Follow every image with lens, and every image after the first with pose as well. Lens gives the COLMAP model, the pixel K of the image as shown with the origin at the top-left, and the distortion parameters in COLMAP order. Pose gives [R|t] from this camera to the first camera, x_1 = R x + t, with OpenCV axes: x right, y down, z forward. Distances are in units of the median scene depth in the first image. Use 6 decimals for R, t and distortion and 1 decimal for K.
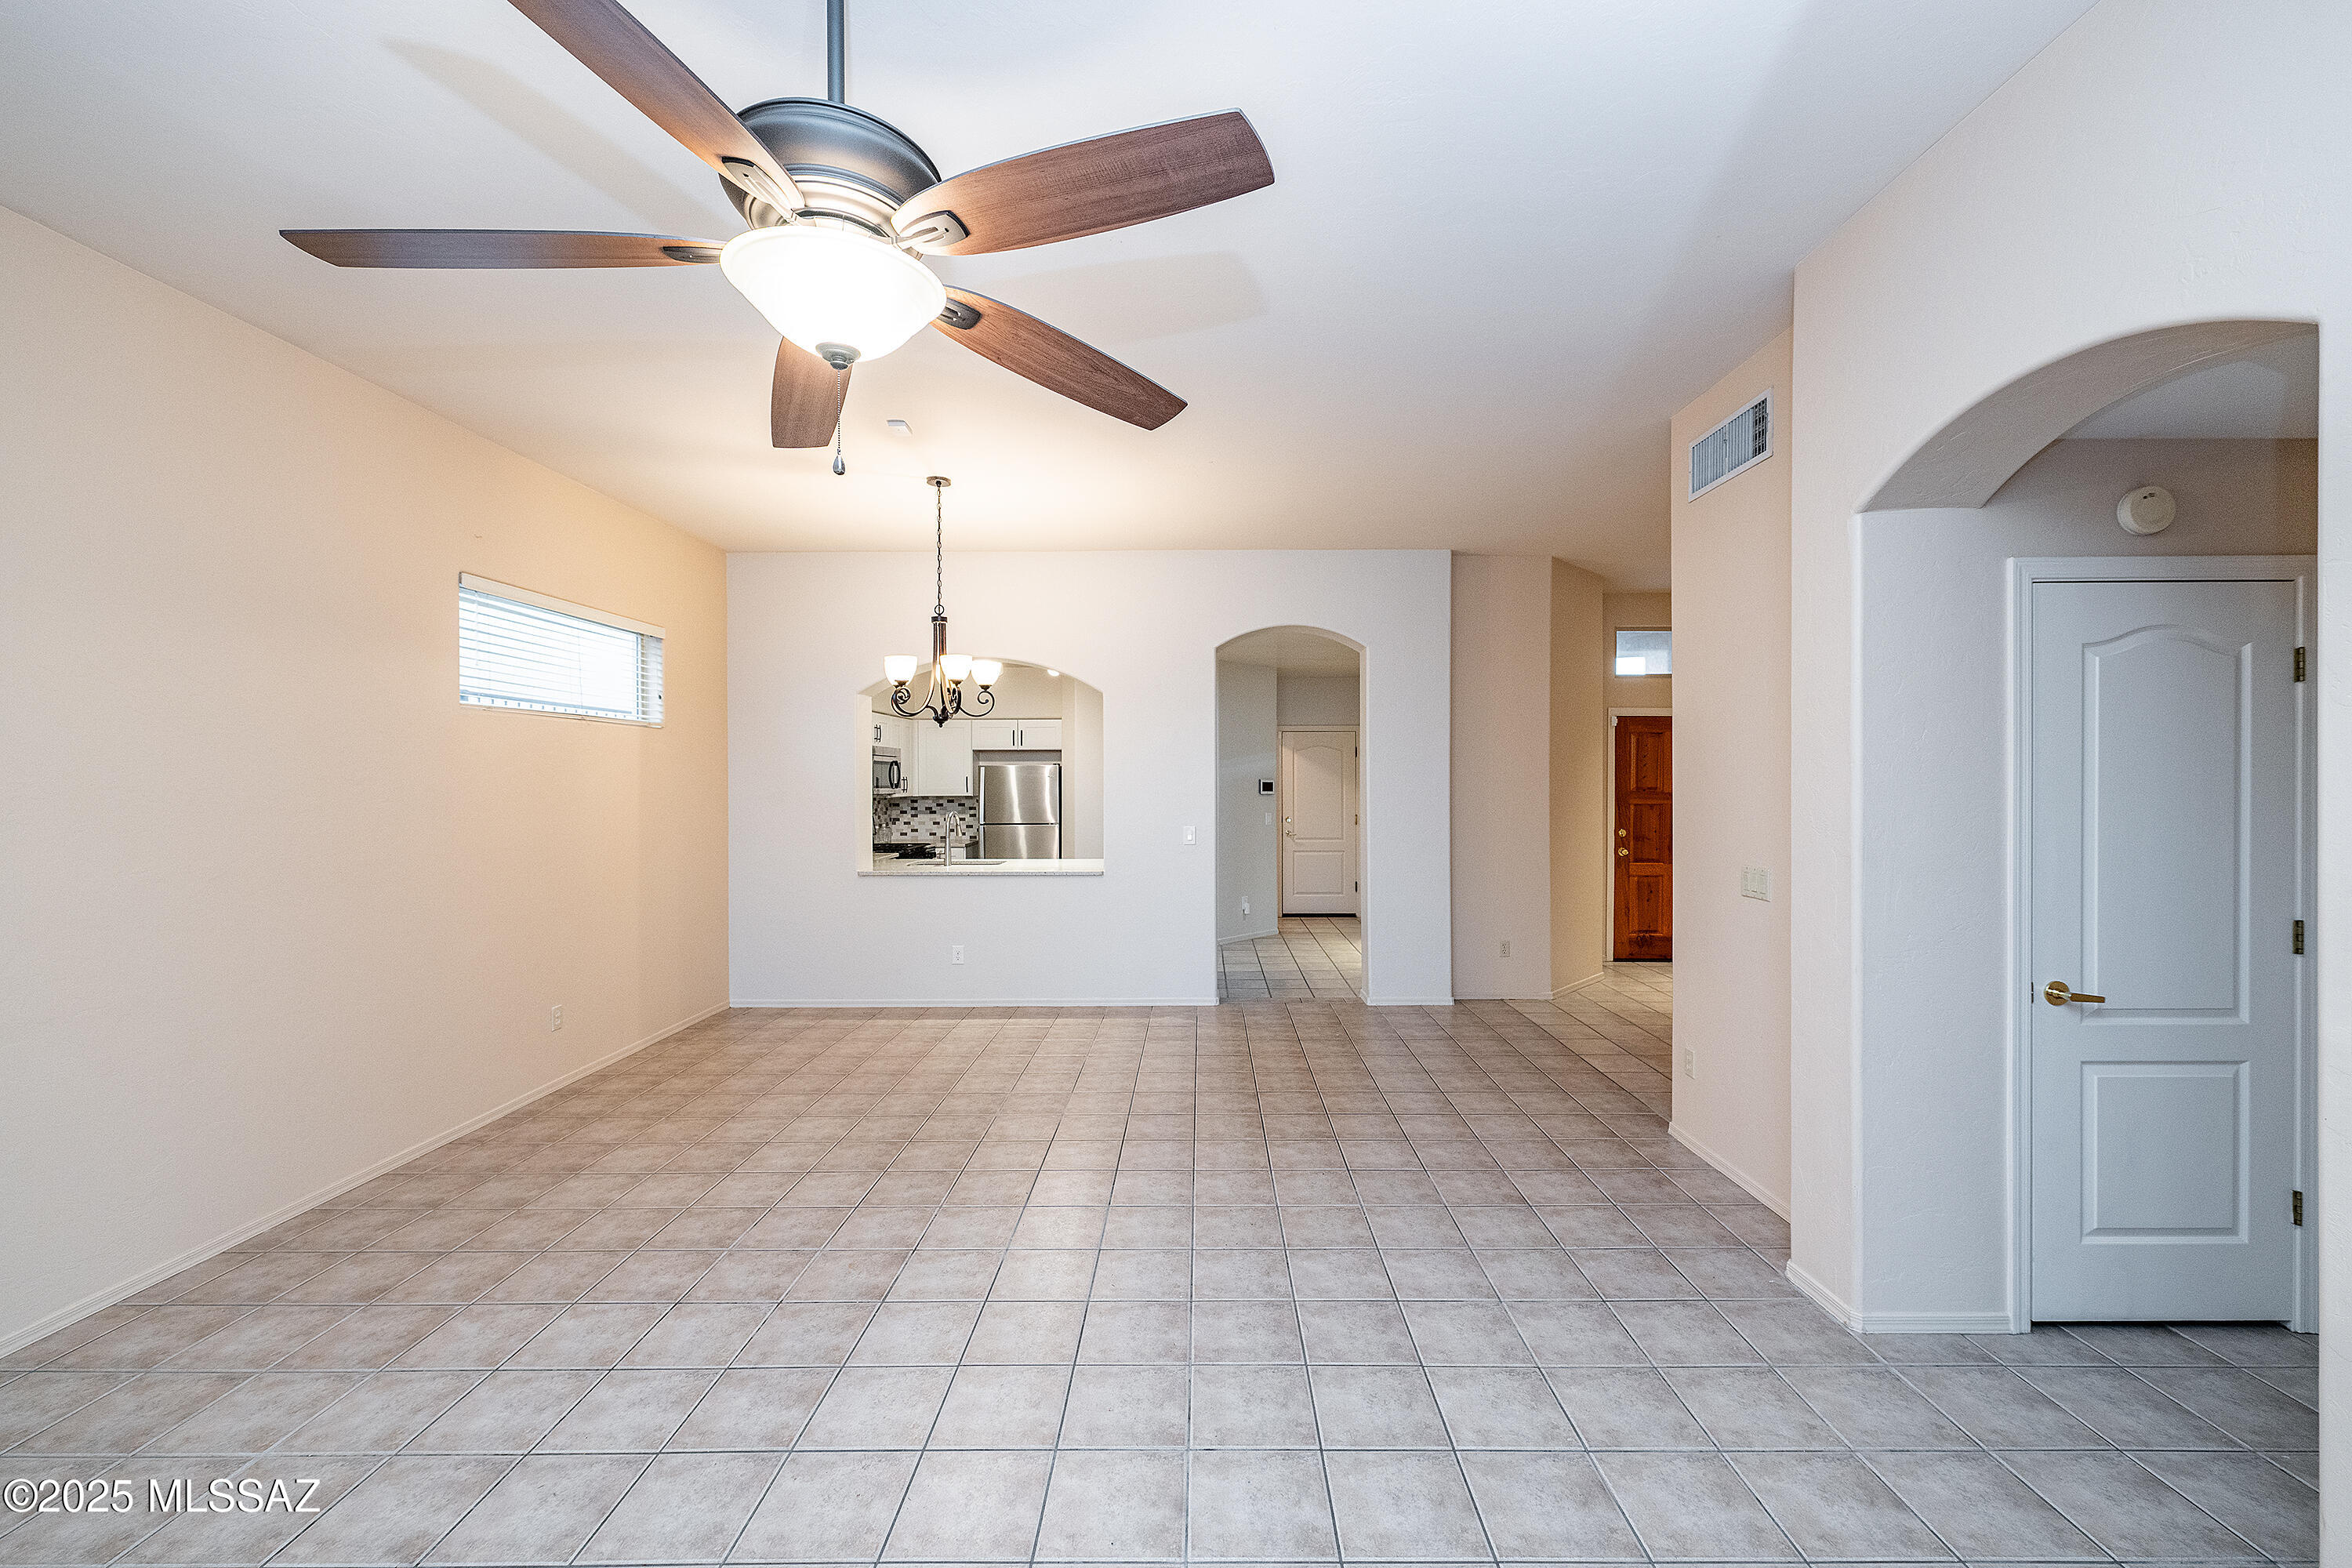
lens RADIAL K [[919.4, 0, 1174.4], [0, 919.4, 796.6], [0, 0, 1]] dist [0.000355, 0.000020]
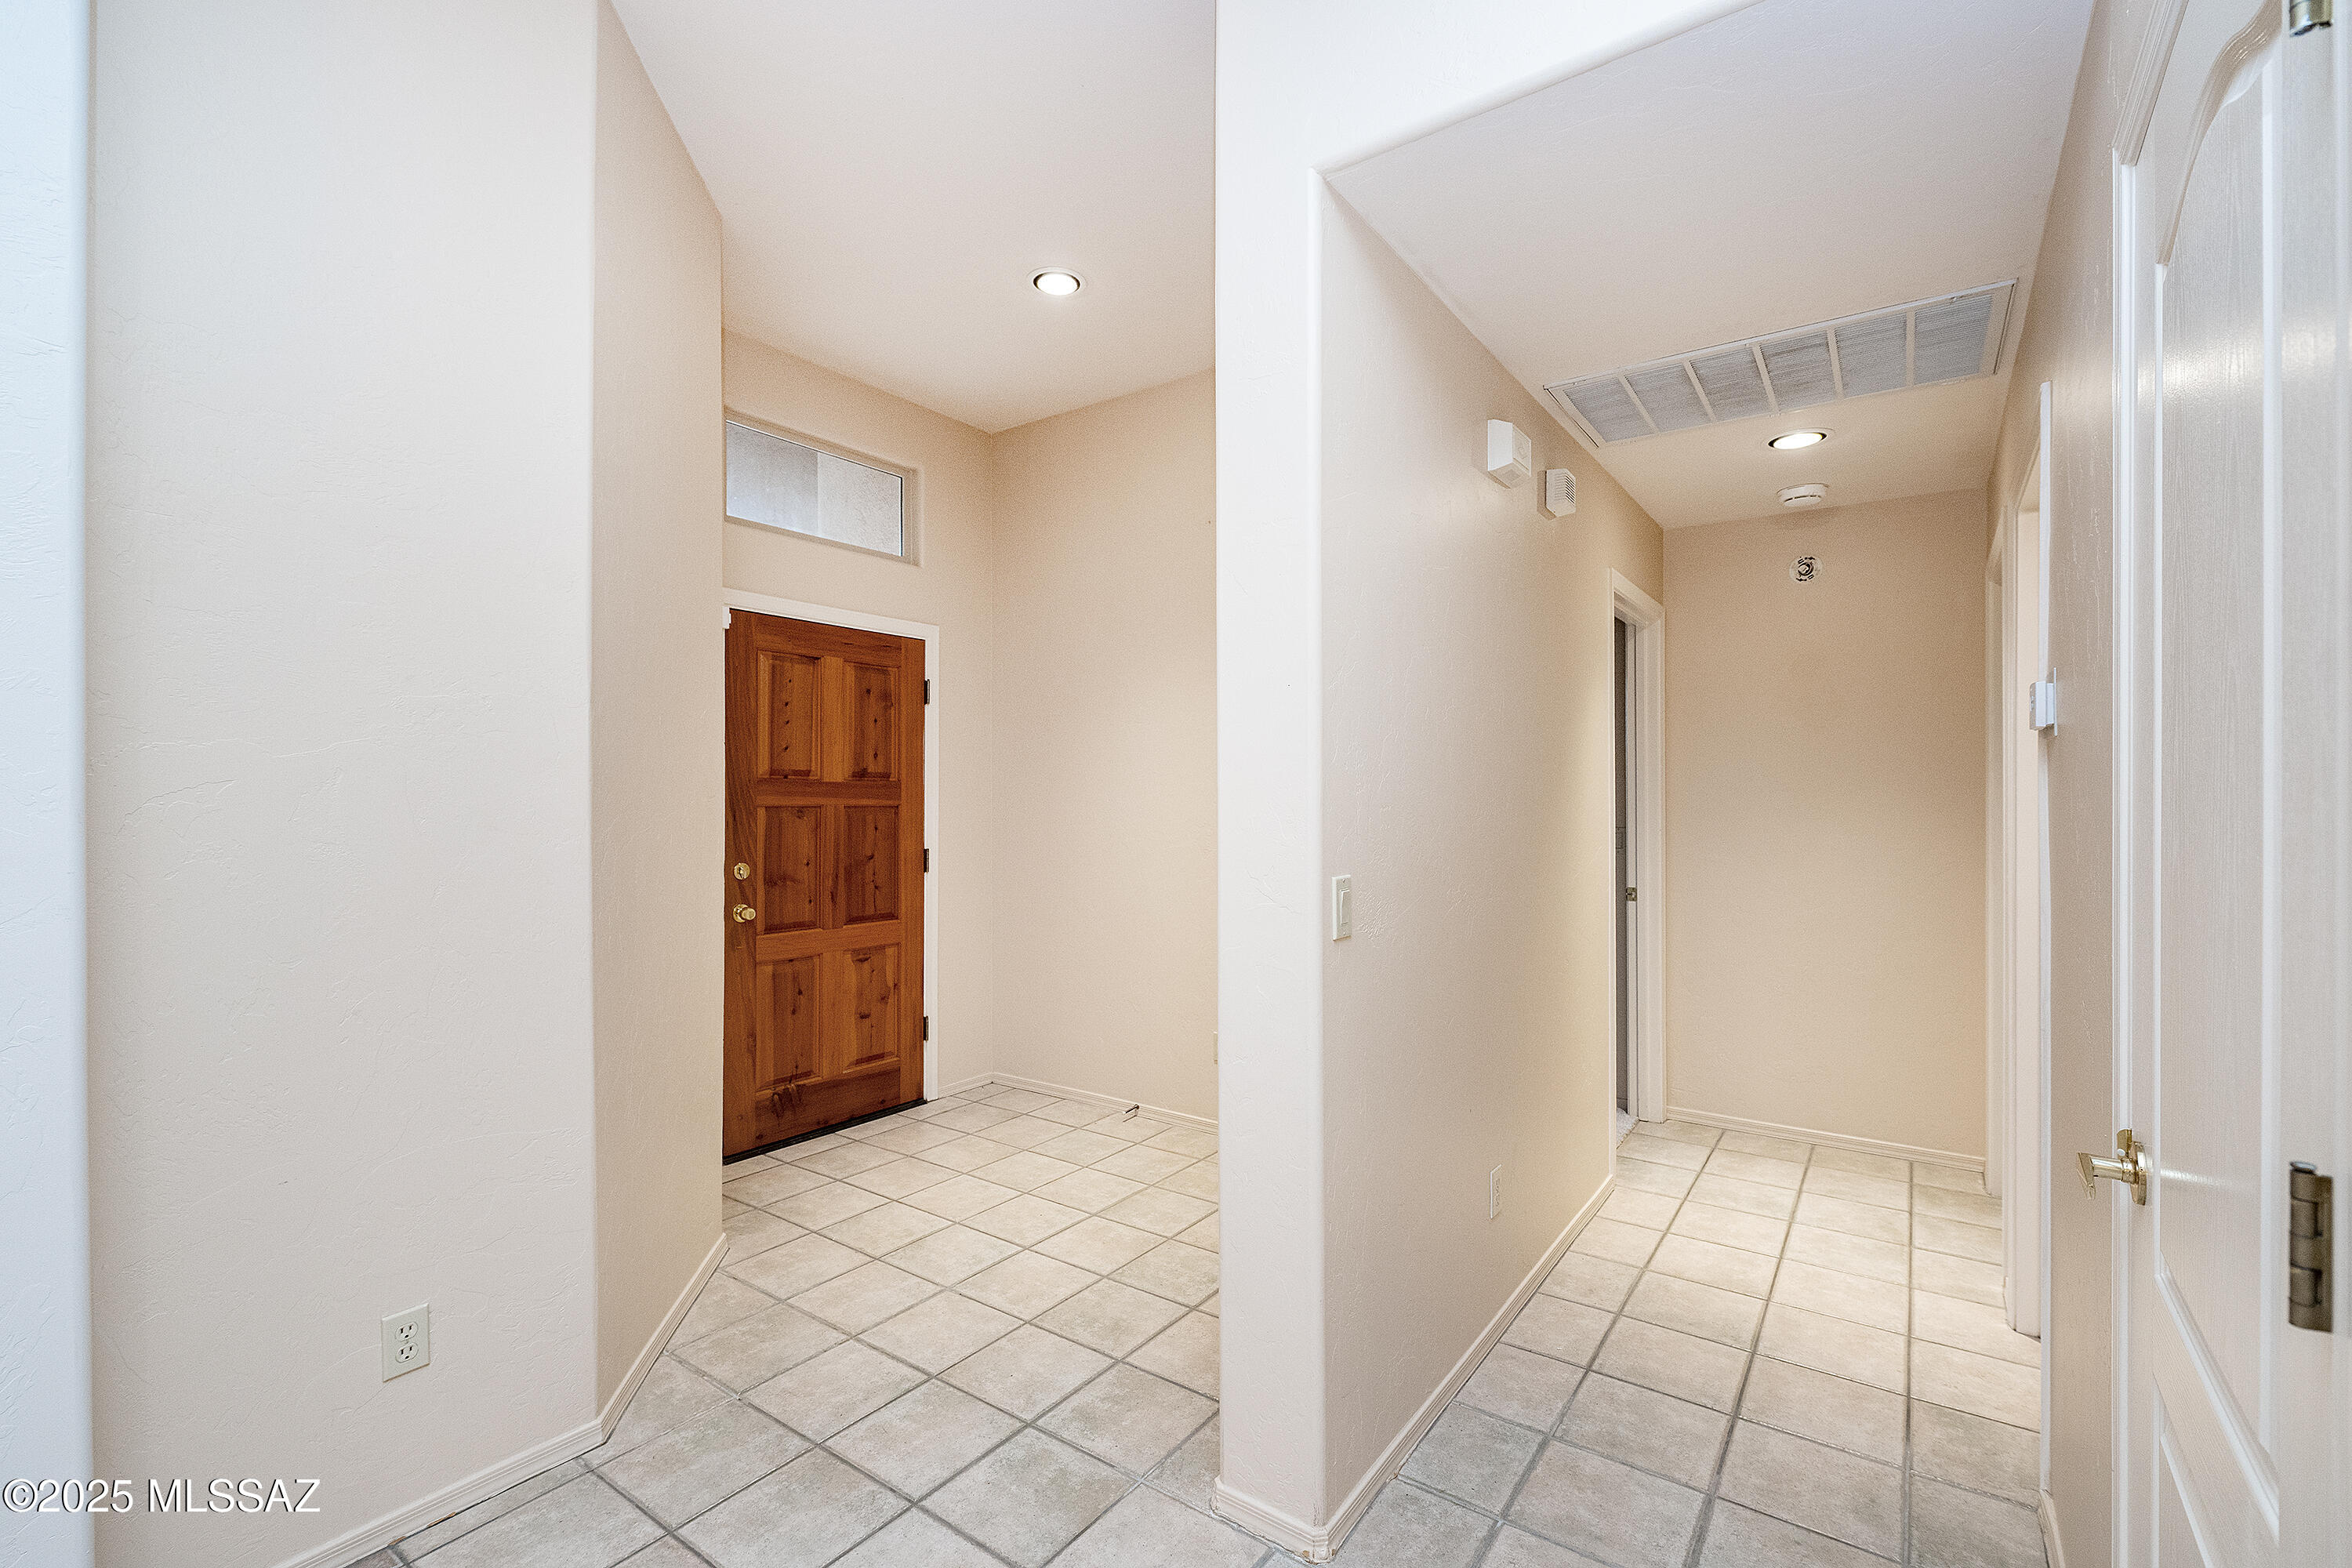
lens RADIAL K [[1021.0, 0, 1174.0], [0, 1021.0, 797.7], [0, 0, 1]] dist [-0.000618, -0.000022]
pose [[0.590219, -0.002751, 0.807239, 0.210841], [0.003270, 0.999994, 0.001017, 0.004040], [-0.807237, 0.002039, 0.590224, 0.537577]]
